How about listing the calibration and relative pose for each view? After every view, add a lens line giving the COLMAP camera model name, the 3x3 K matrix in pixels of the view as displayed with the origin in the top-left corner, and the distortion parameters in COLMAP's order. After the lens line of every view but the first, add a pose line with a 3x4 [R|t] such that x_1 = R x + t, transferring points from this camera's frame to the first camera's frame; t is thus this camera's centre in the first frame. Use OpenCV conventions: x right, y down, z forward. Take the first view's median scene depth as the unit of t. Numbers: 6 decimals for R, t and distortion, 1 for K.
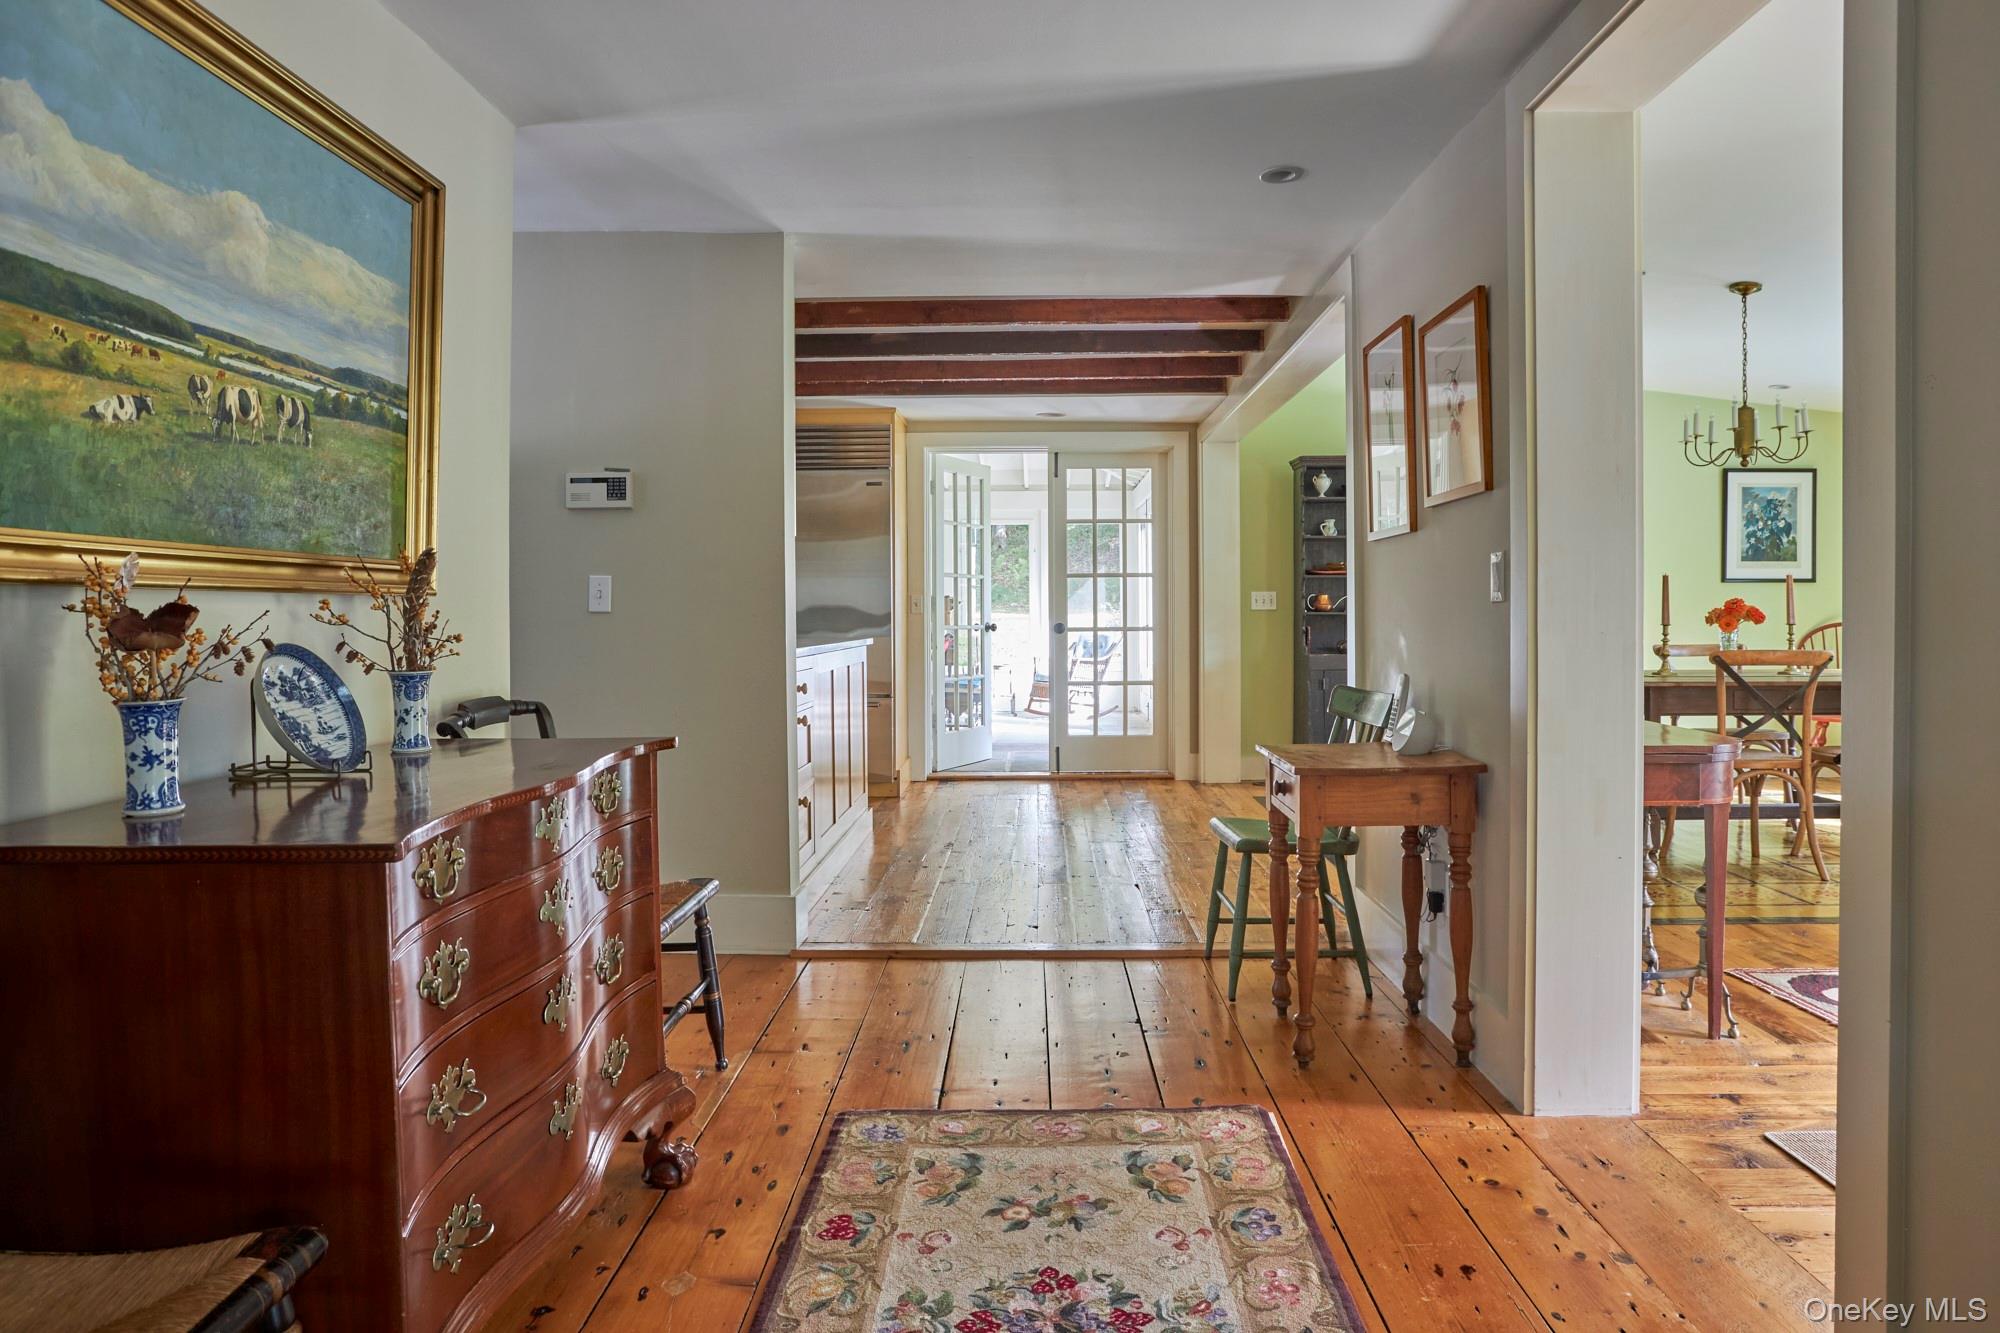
lens RADIAL K [[1134.3, 0, 978.0], [0, 1134.3, 631.2], [0, 0, 1]] dist [-0.055368, 0.014386]
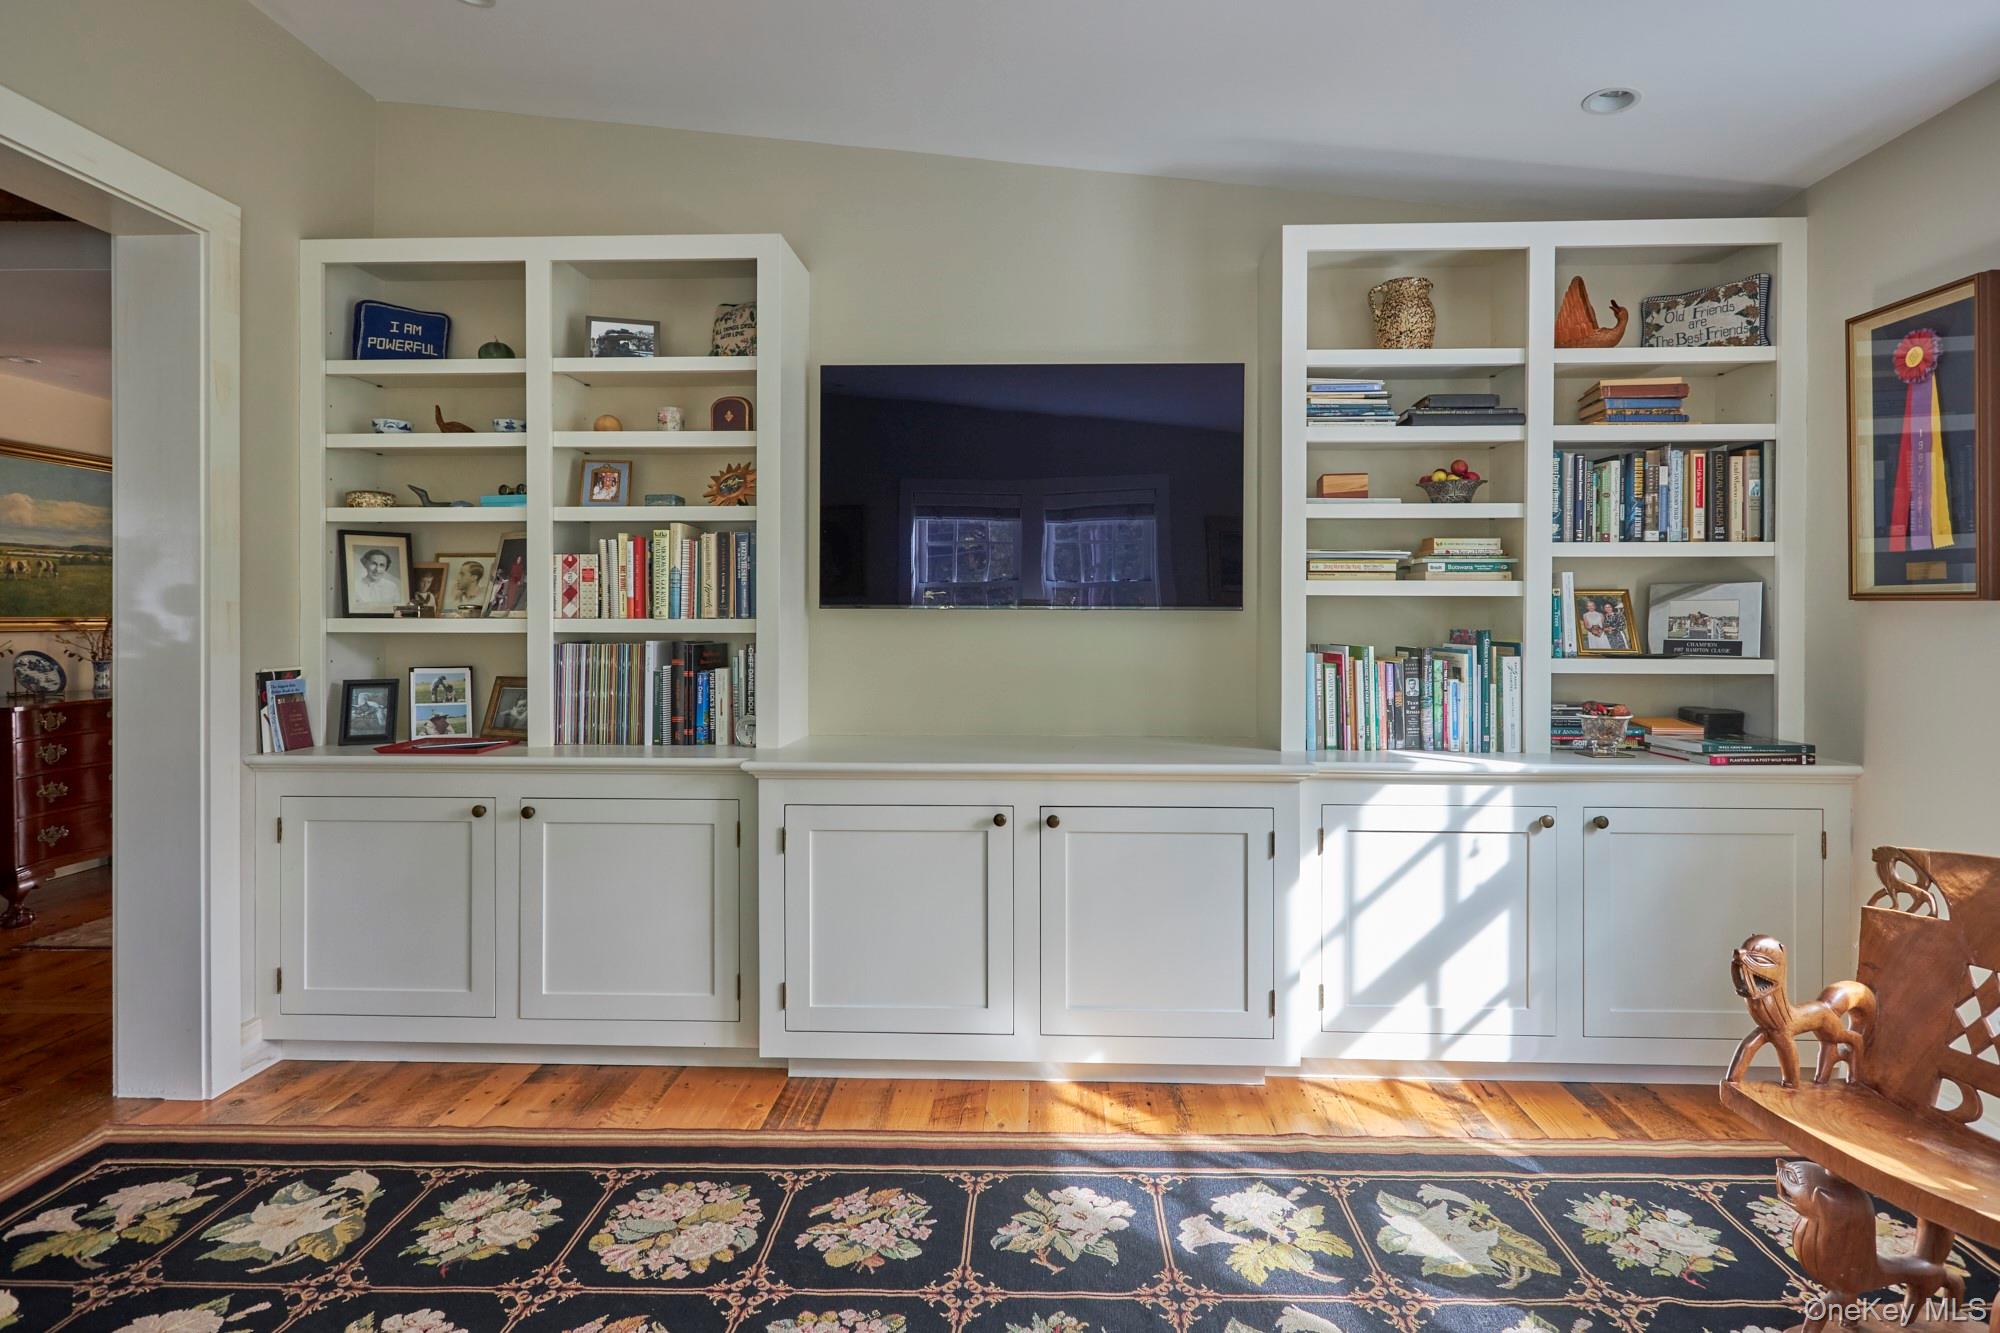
lens RADIAL K [[981.4, 0, 989.4], [0, 981.4, 615.7], [0, 0, 1]] dist [-0.001936, -0.000417]
pose [[0.999966, 0.007174, 0.004104, 1.864494], [-0.007114, 0.999869, -0.014513, -0.061192], [-0.004208, 0.014483, 0.999886, -1.563049]]
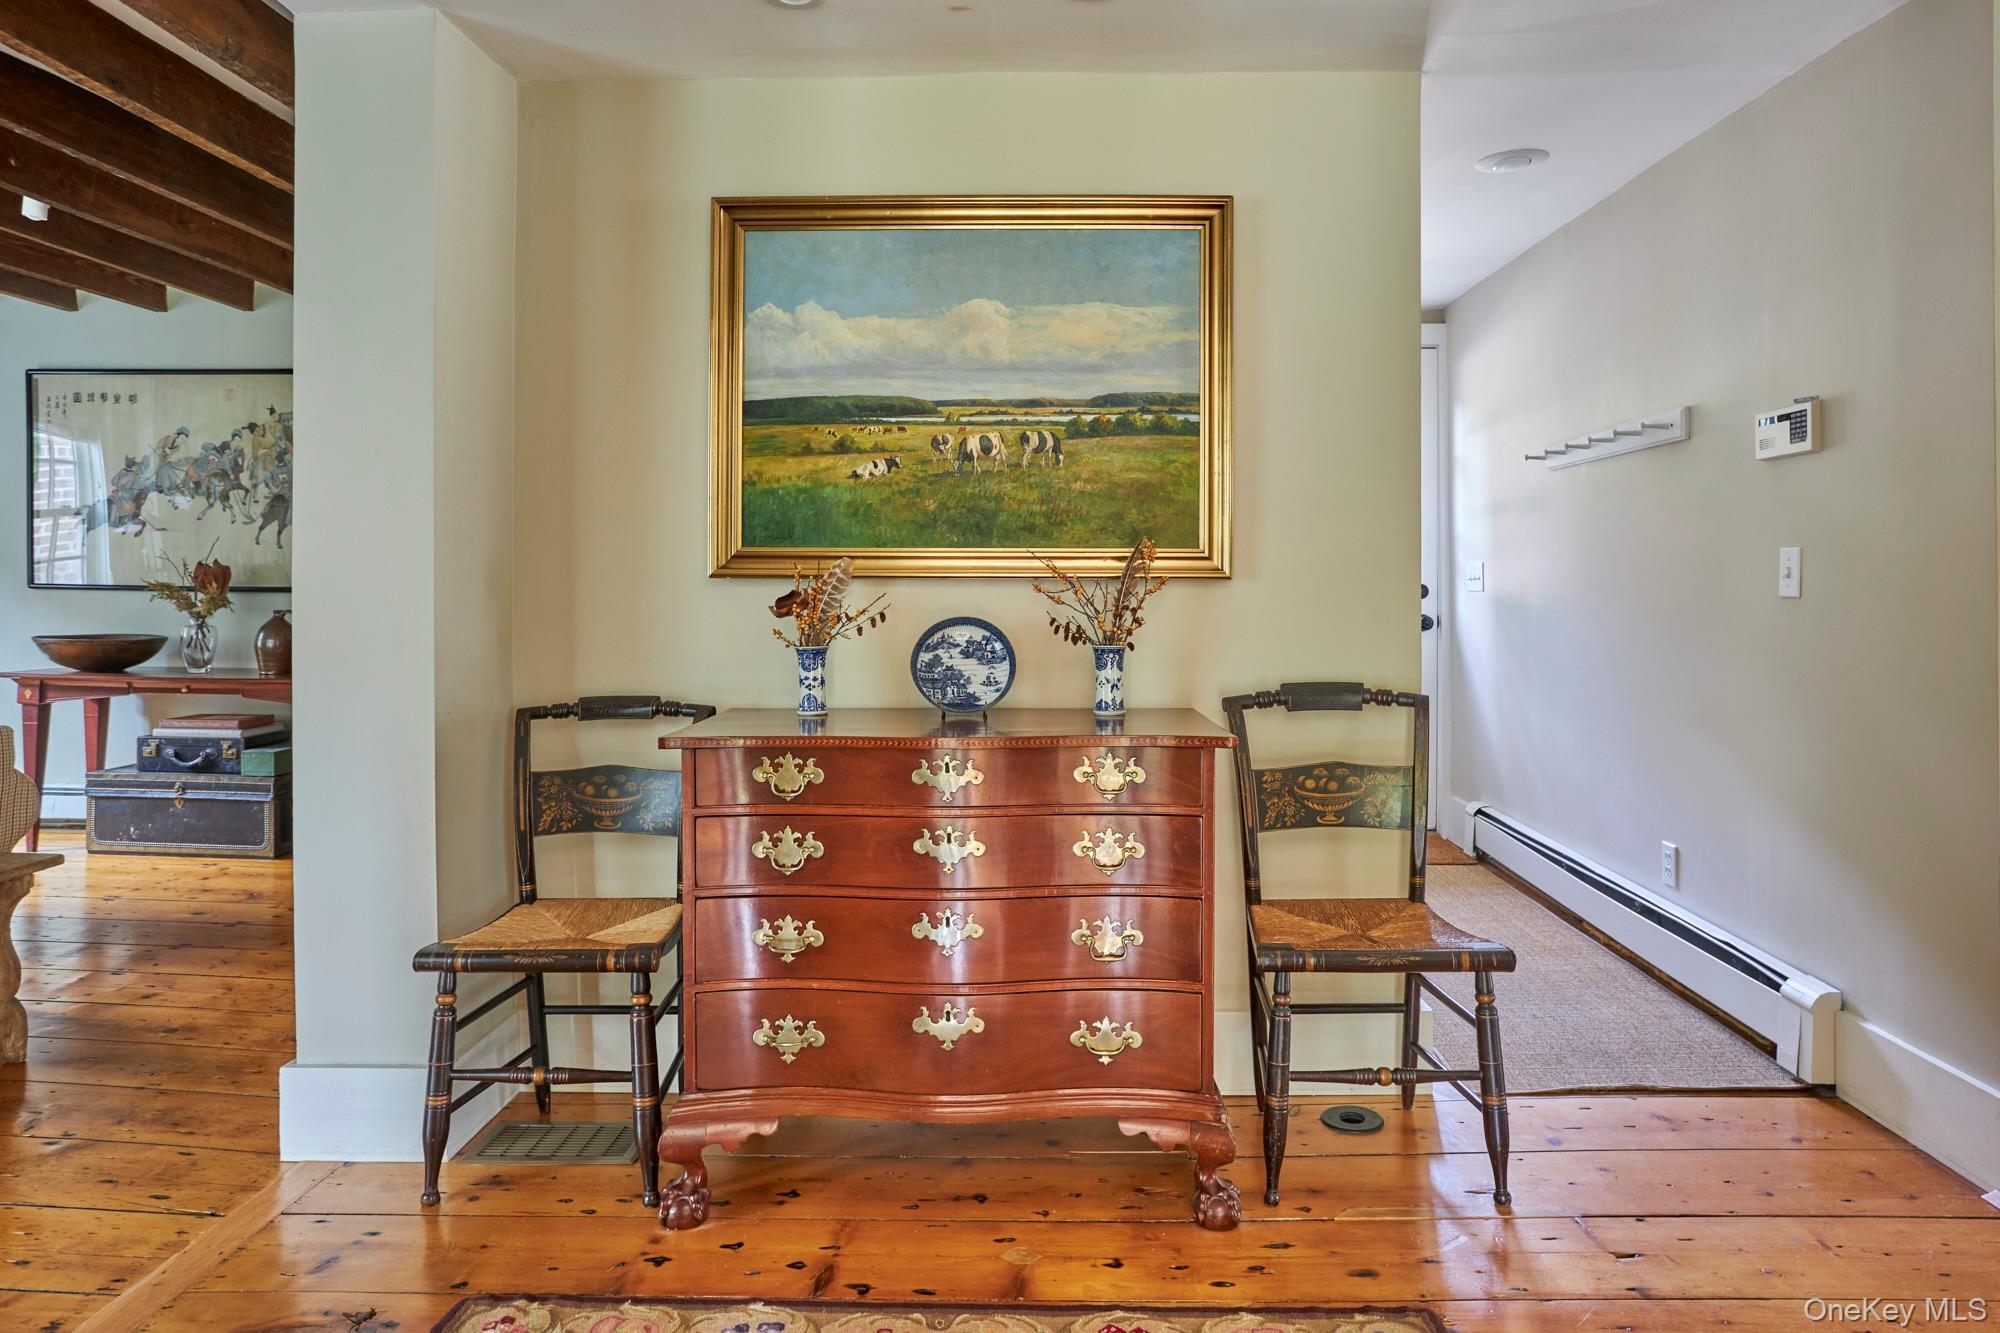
lens RADIAL K [[1134.3, 0, 990.4], [0, 1134.3, 607.9], [0, 0, 1]] dist [-0.055368, 0.014386]
pose [[0.009784, -0.002018, -0.999950, 0.795359], [-0.020636, 0.999785, -0.002220, 0.004069], [0.999739, 0.020657, 0.009740, 1.019244]]
